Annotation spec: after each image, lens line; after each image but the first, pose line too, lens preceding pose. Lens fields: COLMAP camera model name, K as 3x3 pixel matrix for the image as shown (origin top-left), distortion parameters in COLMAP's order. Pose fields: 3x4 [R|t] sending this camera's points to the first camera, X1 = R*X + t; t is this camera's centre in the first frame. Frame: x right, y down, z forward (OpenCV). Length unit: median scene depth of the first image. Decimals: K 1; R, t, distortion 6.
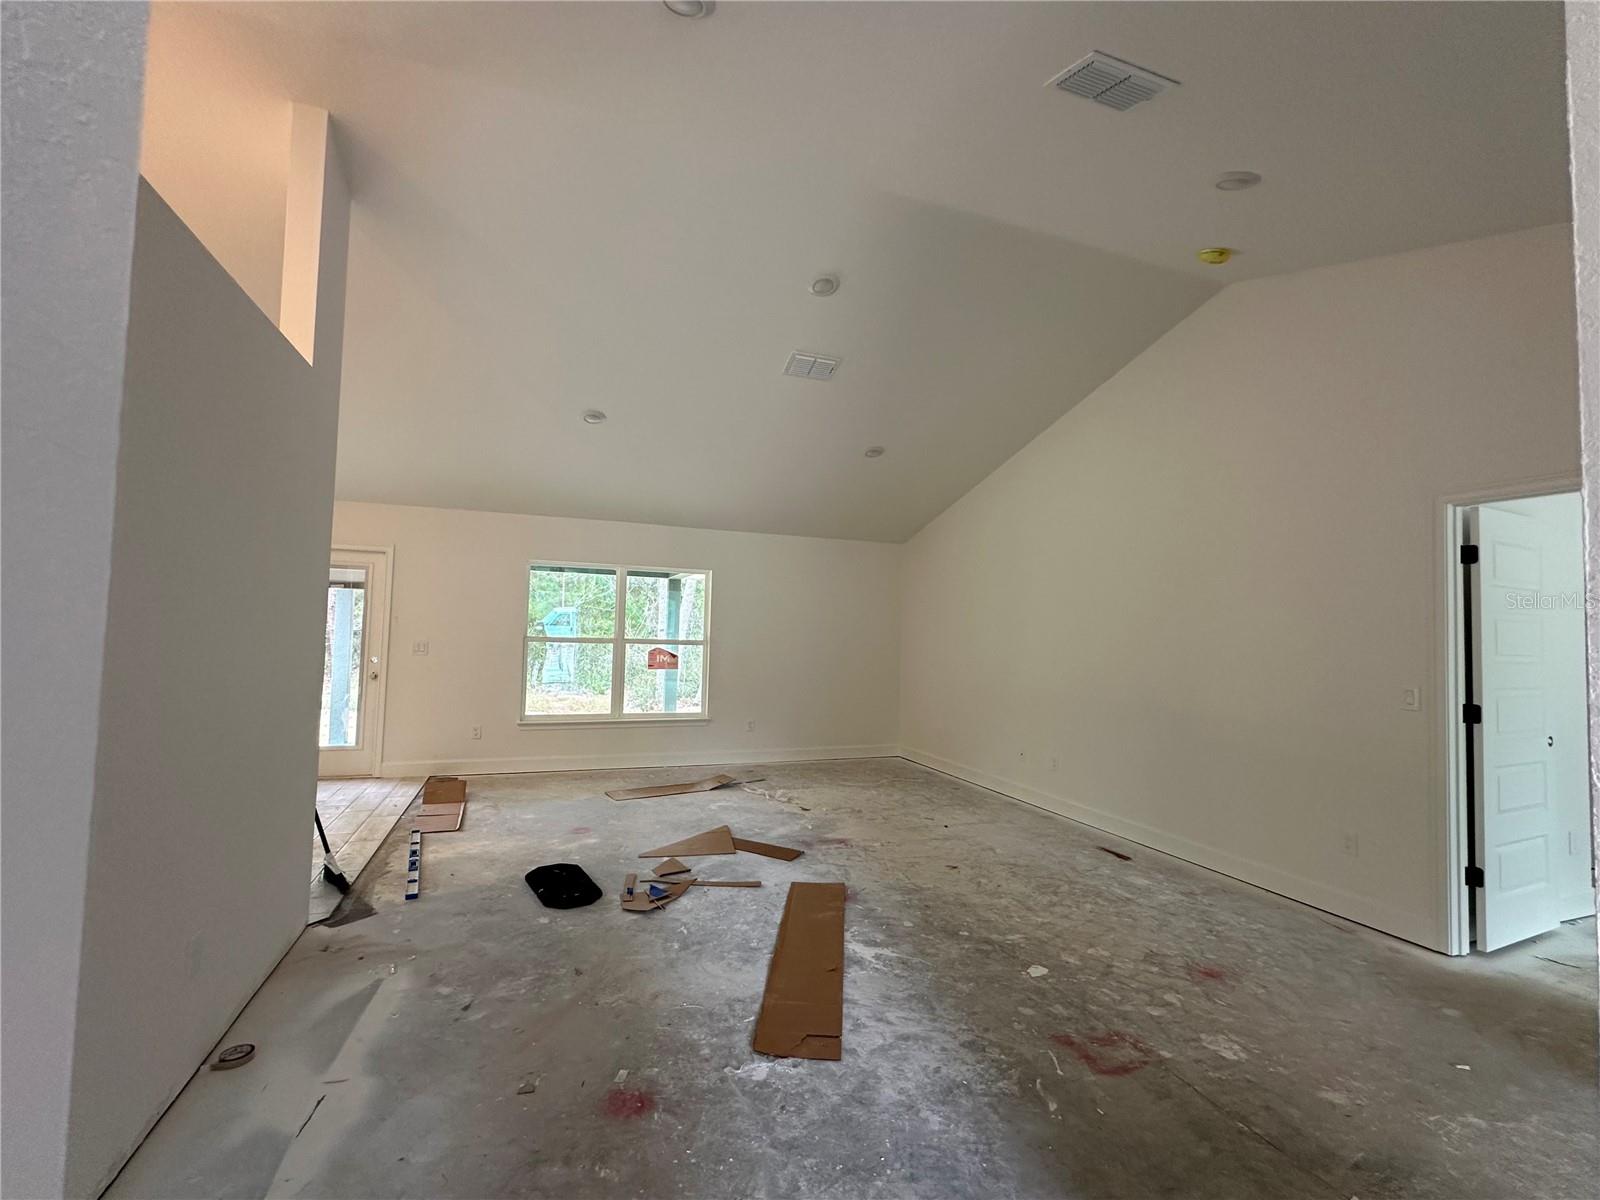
lens RADIAL K [[700.1, 0, 801.9], [0, 700.1, 600.1], [0, 0, 1]] dist [-0.004102, -0.000298]
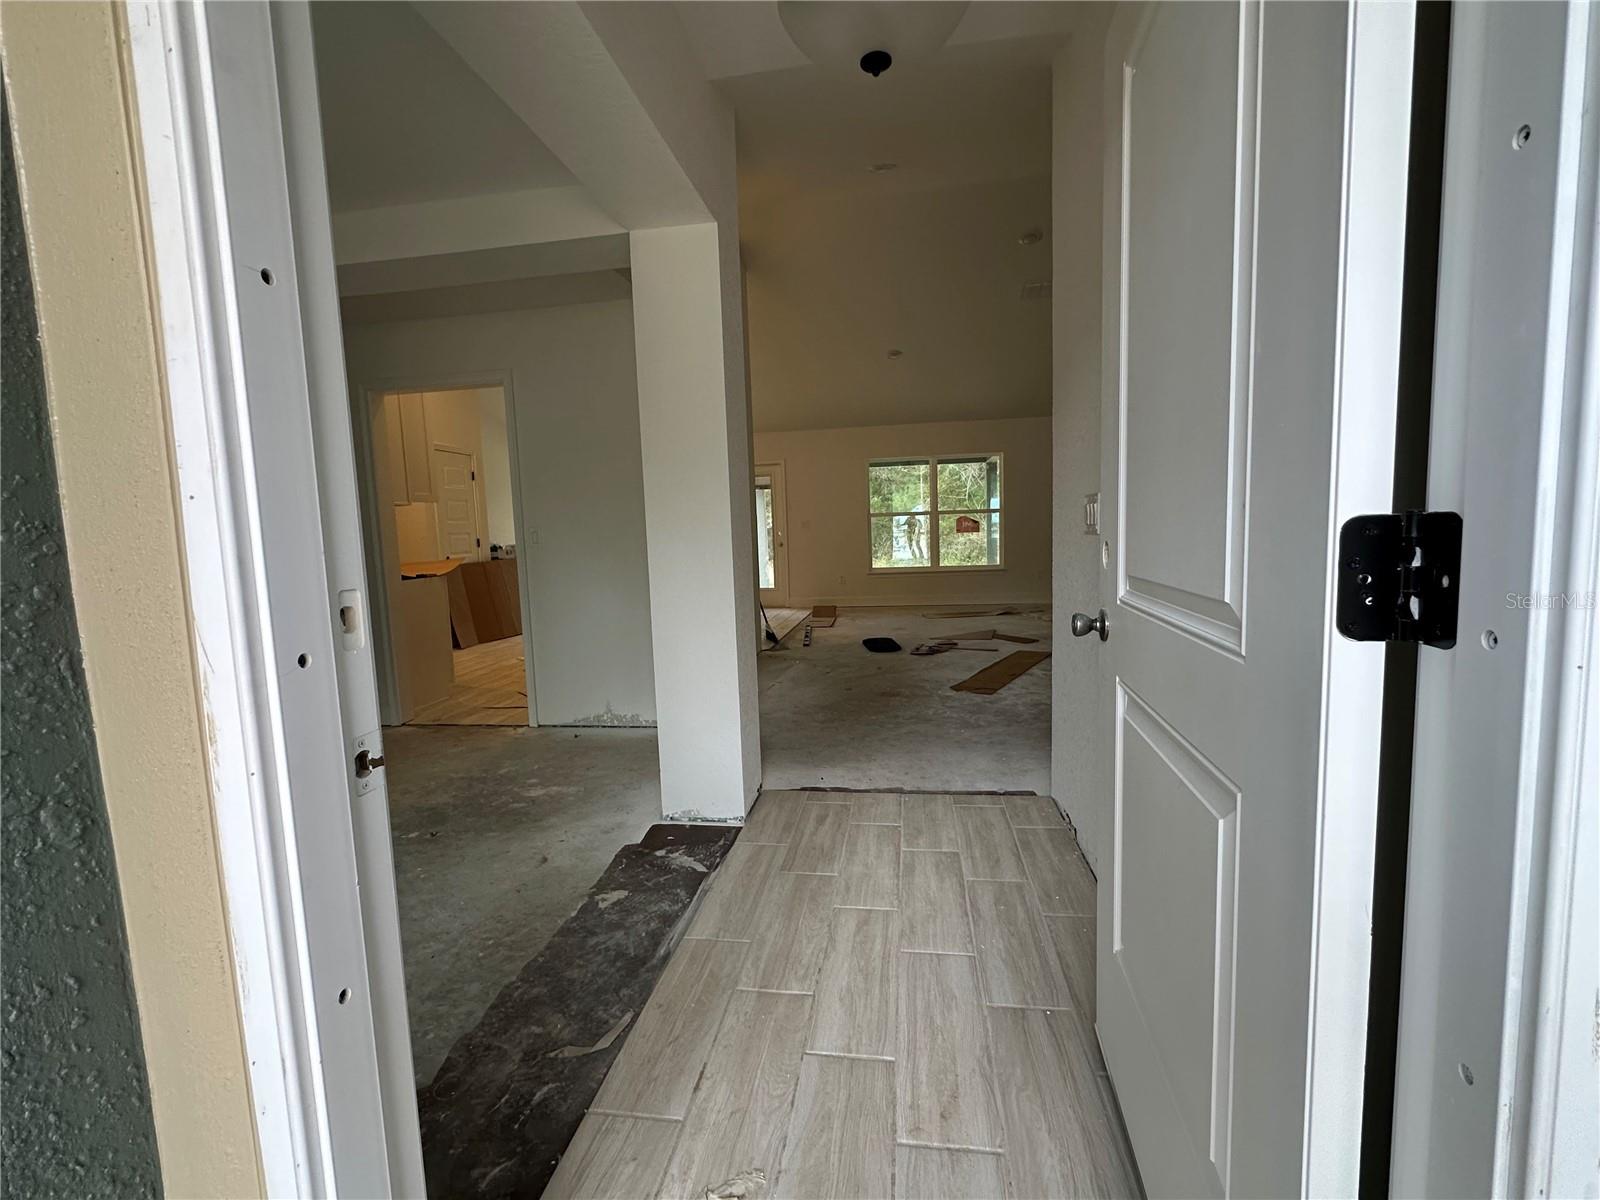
lens RADIAL K [[700.1, 0, 800.1], [0, 700.1, 596.9], [0, 0, 1]] dist [-0.004102, -0.000298]
pose [[0.865475, -0.008173, -0.500885, 0.219791], [0.083833, 0.988130, 0.128731, 0.026520], [0.493887, -0.153405, 0.855887, -0.355245]]
